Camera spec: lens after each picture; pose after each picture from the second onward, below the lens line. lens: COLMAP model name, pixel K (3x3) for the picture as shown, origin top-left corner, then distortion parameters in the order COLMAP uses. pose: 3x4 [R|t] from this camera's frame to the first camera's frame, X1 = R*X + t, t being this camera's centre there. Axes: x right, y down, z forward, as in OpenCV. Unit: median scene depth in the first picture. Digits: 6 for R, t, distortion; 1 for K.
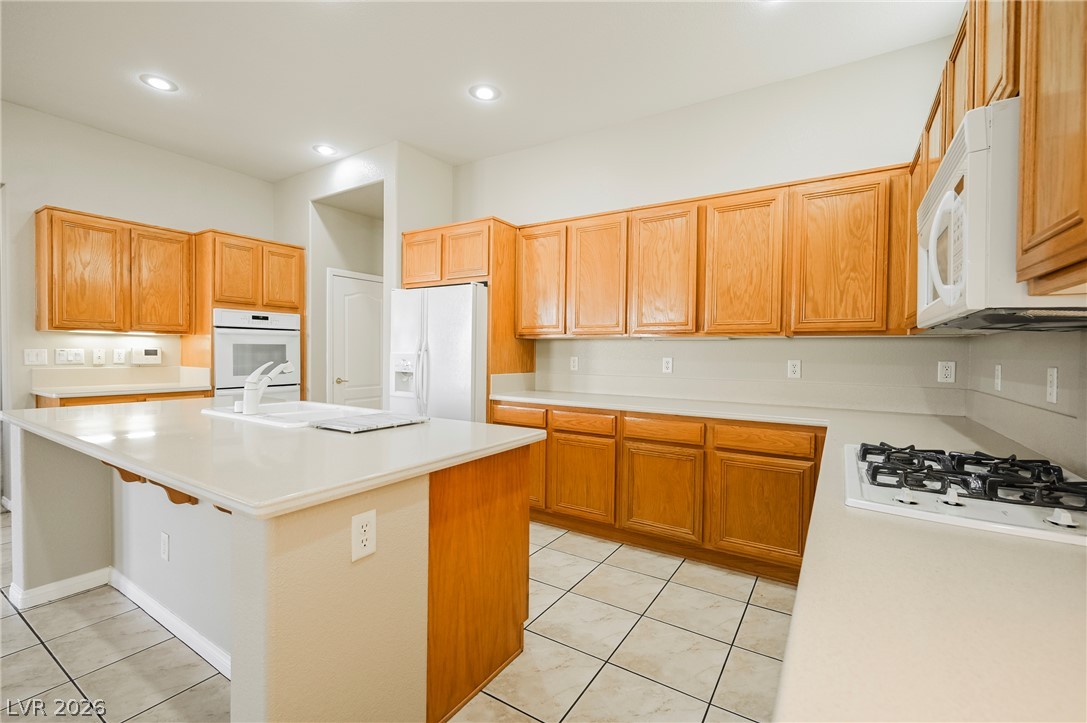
lens RADIAL K [[467.4, 0, 541.9], [0, 467.4, 362.5], [0, 0, 1]] dist [0.000638, -0.000205]
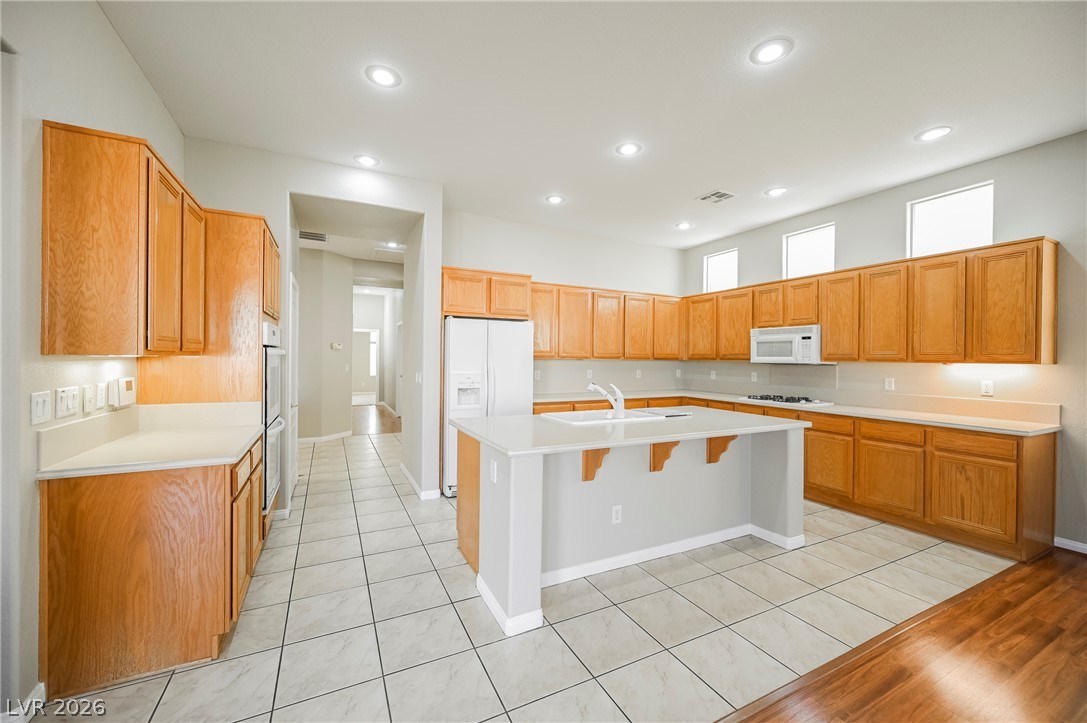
lens RADIAL K [[426.6, 0, 545.0], [0, 426.6, 359.7], [0, 0, 1]] dist [-0.001188, 0.000458]
pose [[0.510241, -0.011014, 0.859961, -1.225634], [0.016237, 0.999863, 0.003172, -0.057054], [-0.859878, 0.012345, 0.510350, 0.302365]]
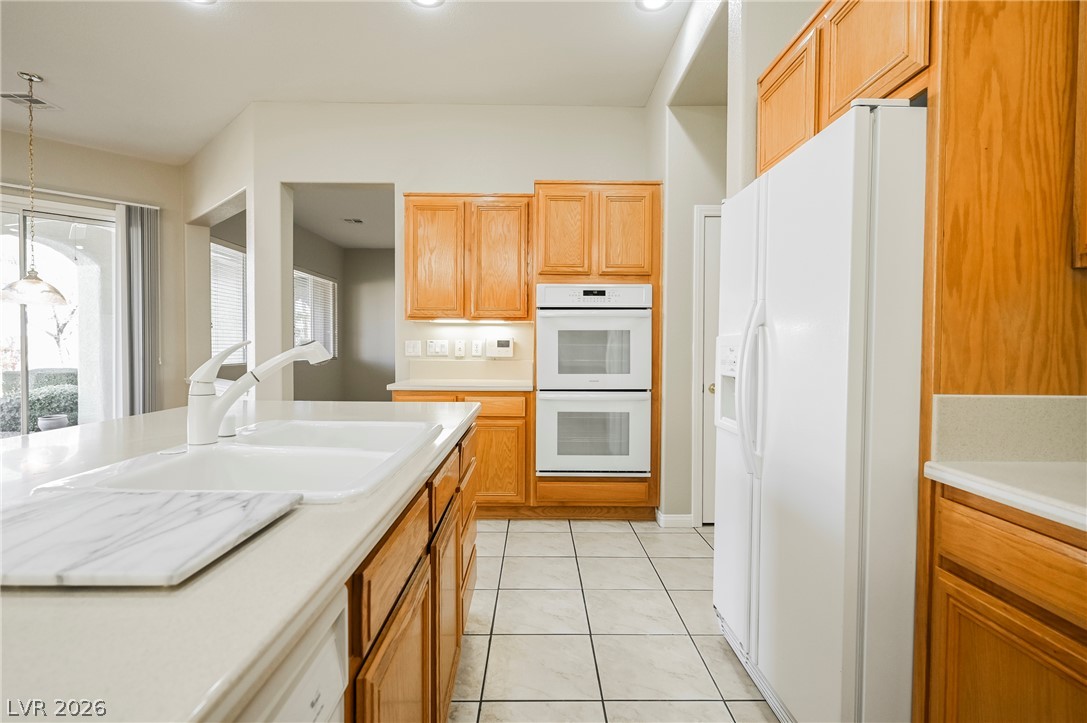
lens RADIAL K [[537.7, 0, 551.1], [0, 537.7, 353.5], [0, 0, 1]] dist [0.024714, 0.000481]
pose [[0.561529, 0.000036, -0.827457, 0.042286], [-0.015830, 0.999817, -0.010698, 0.006927], [0.827306, 0.019106, 0.561427, 0.609297]]
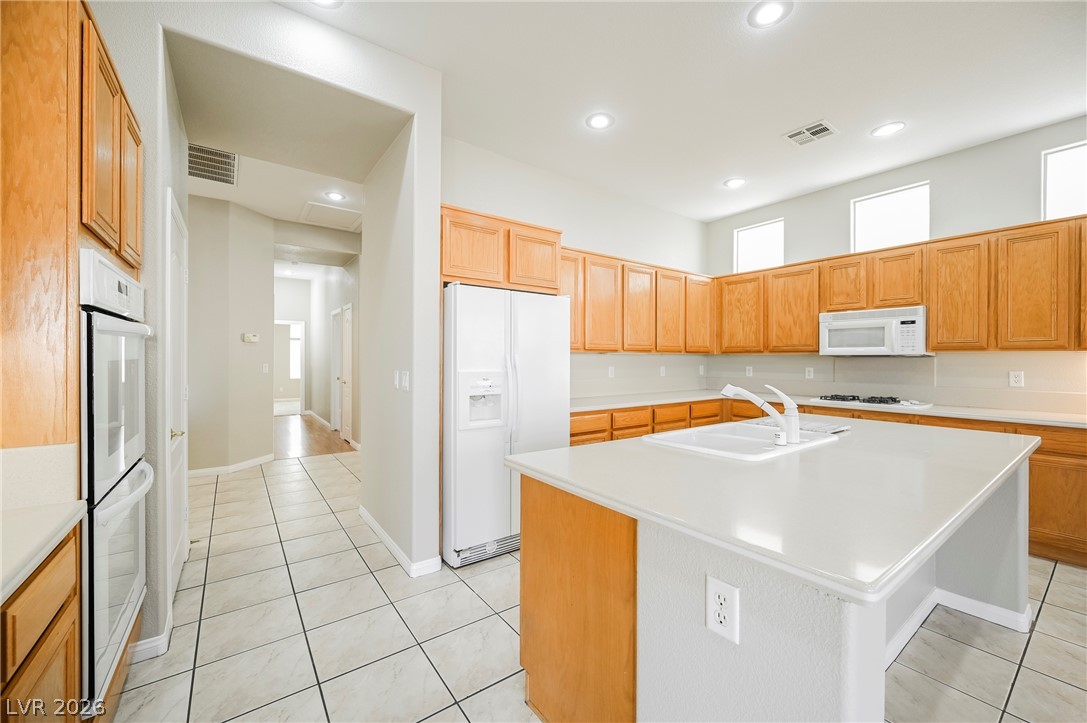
lens RADIAL K [[426.6, 0, 546.1], [0, 426.6, 360.5], [0, 0, 1]] dist [-0.001188, 0.000458]
pose [[0.361623, -0.015451, 0.932196, -0.986280], [0.022667, 0.999713, 0.007777, -0.042860], [-0.932049, 0.018318, 0.361869, 0.710556]]
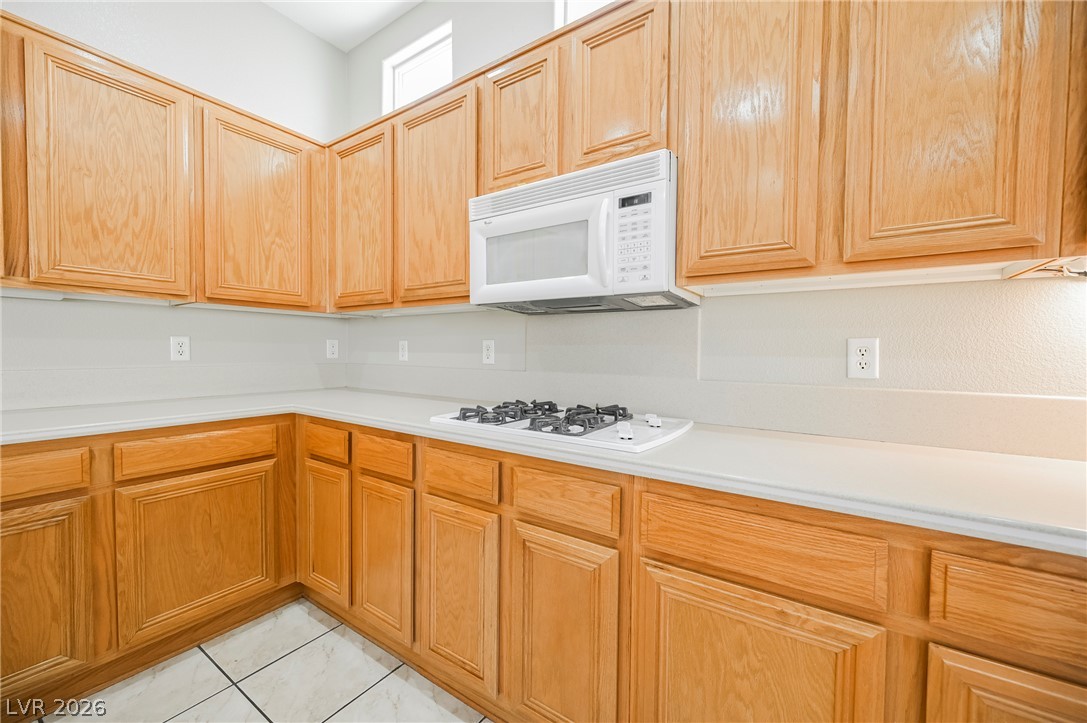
lens RADIAL K [[426.6, 0, 546.2], [0, 426.6, 361.6], [0, 0, 1]] dist [-0.001188, 0.000458]
pose [[0.024628, -0.038262, 0.998964, -0.106707], [0.012752, 0.999198, 0.037957, 0.013999], [-0.999615, 0.011804, 0.025097, 0.346270]]
